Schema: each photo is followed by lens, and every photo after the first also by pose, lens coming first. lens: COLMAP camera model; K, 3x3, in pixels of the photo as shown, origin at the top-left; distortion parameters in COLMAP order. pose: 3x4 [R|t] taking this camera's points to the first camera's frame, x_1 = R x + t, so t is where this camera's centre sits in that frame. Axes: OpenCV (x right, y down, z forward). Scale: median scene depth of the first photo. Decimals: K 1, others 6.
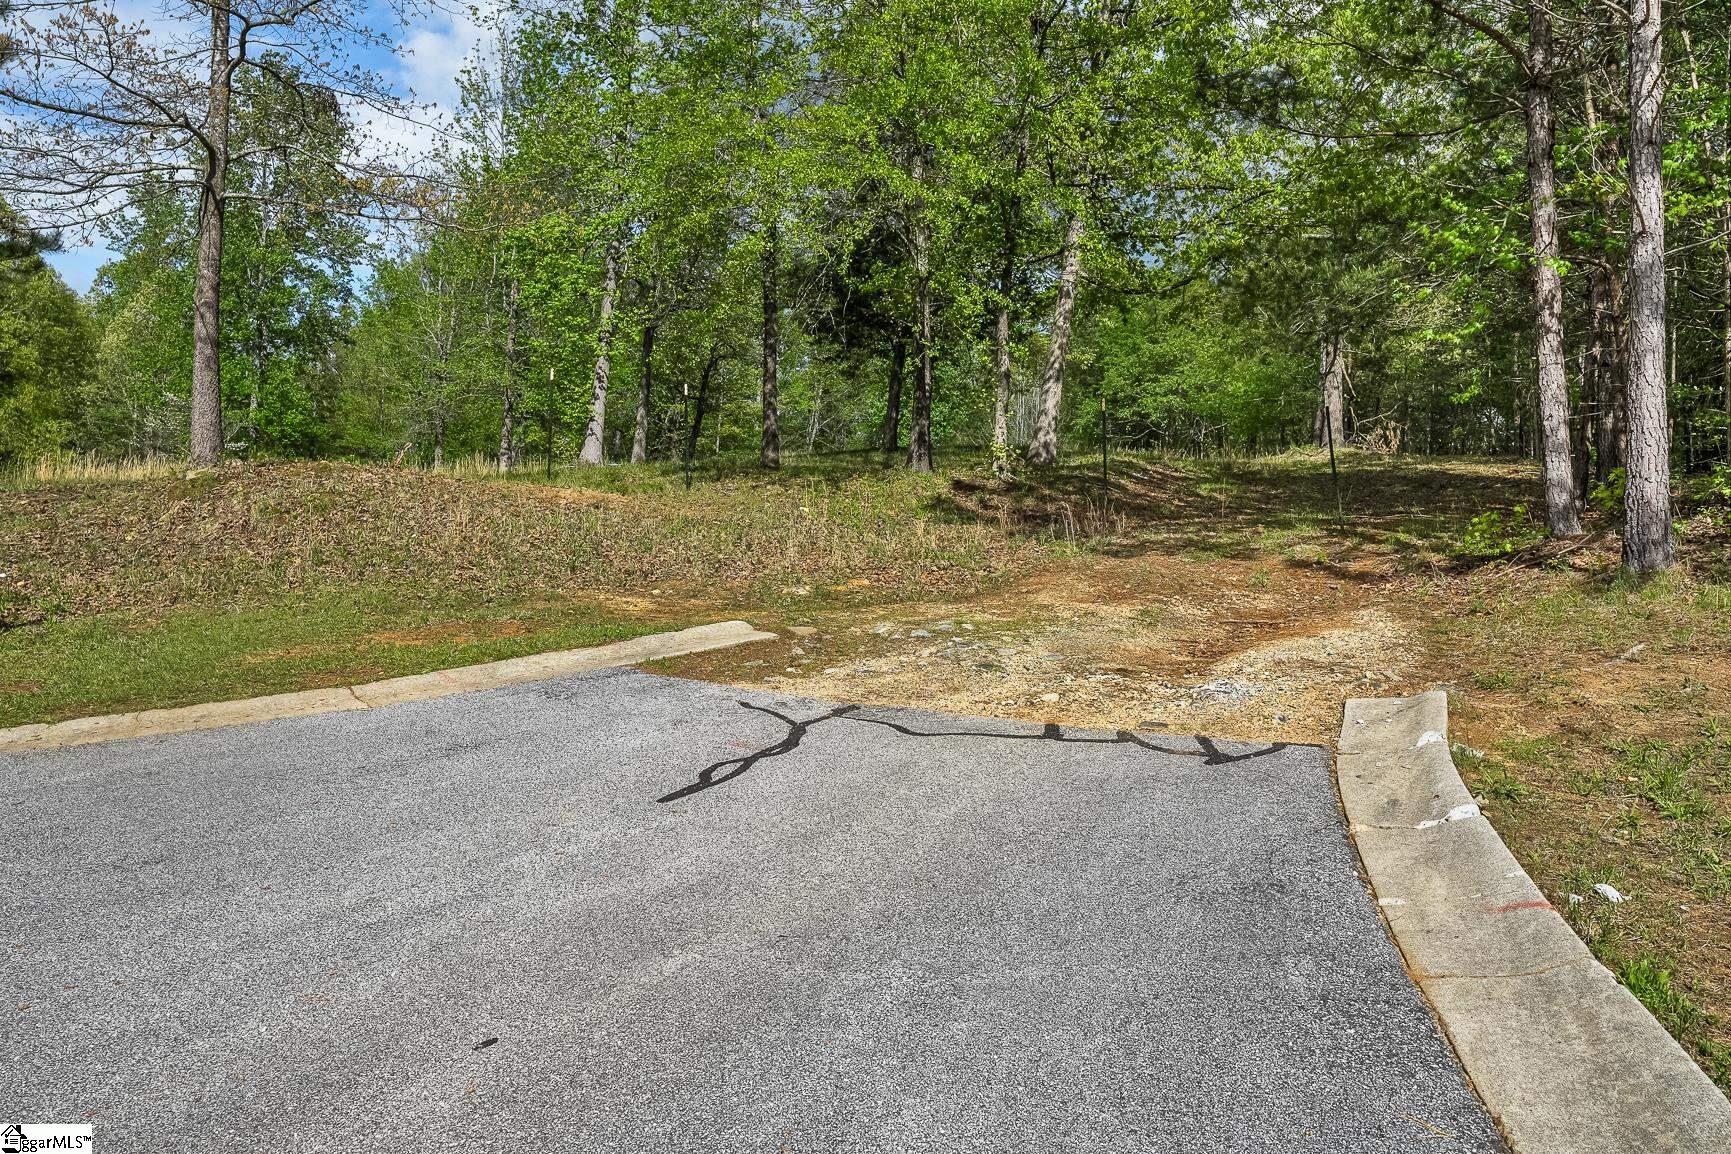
lens RADIAL K [[1386.1, 0, 865.0], [0, 1386.1, 576.8], [0, 0, 1]] dist [0.017338, -0.002418]
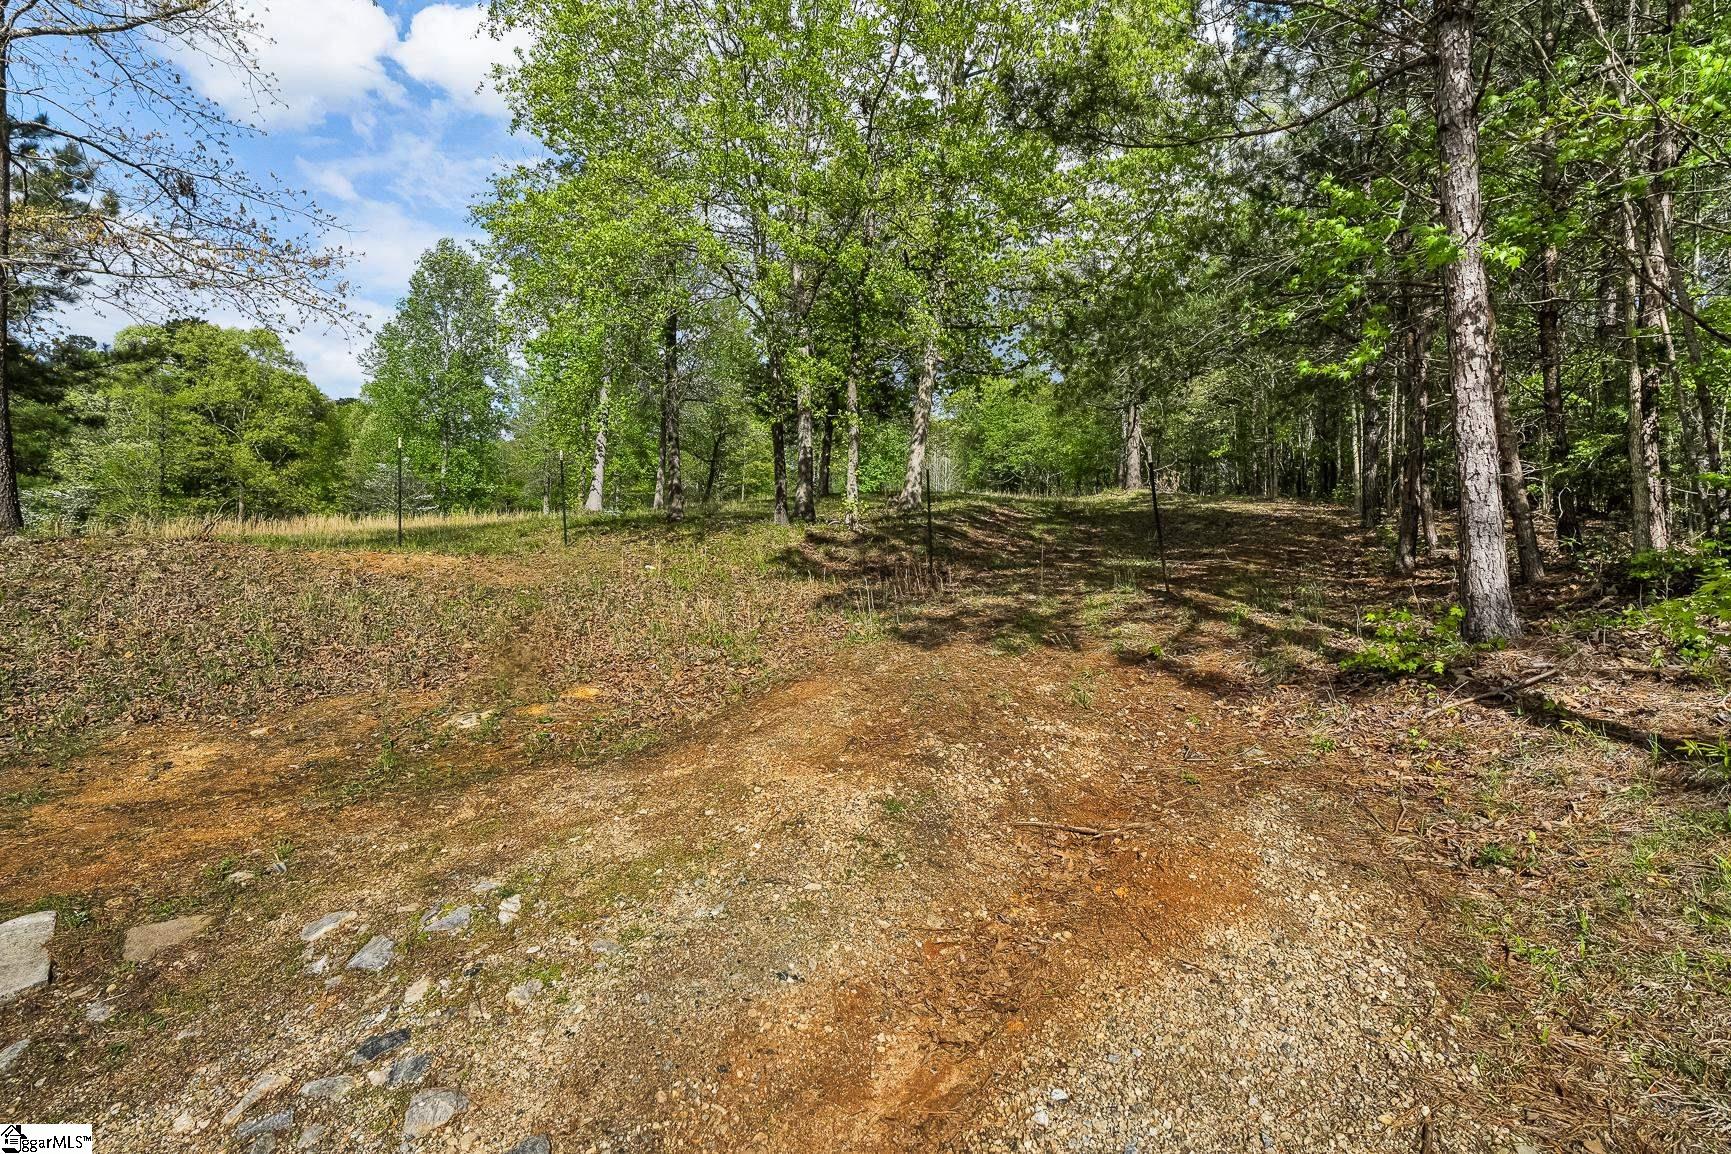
lens RADIAL K [[802.1, 0, 868.2], [0, 802.1, 576.2], [0, 0, 1]] dist [-0.005551, -0.000146]
pose [[0.999763, -0.017120, 0.013431, 0.087197], [0.016891, 0.999714, 0.016949, -0.038197], [-0.013718, -0.016718, 0.999766, 0.301941]]
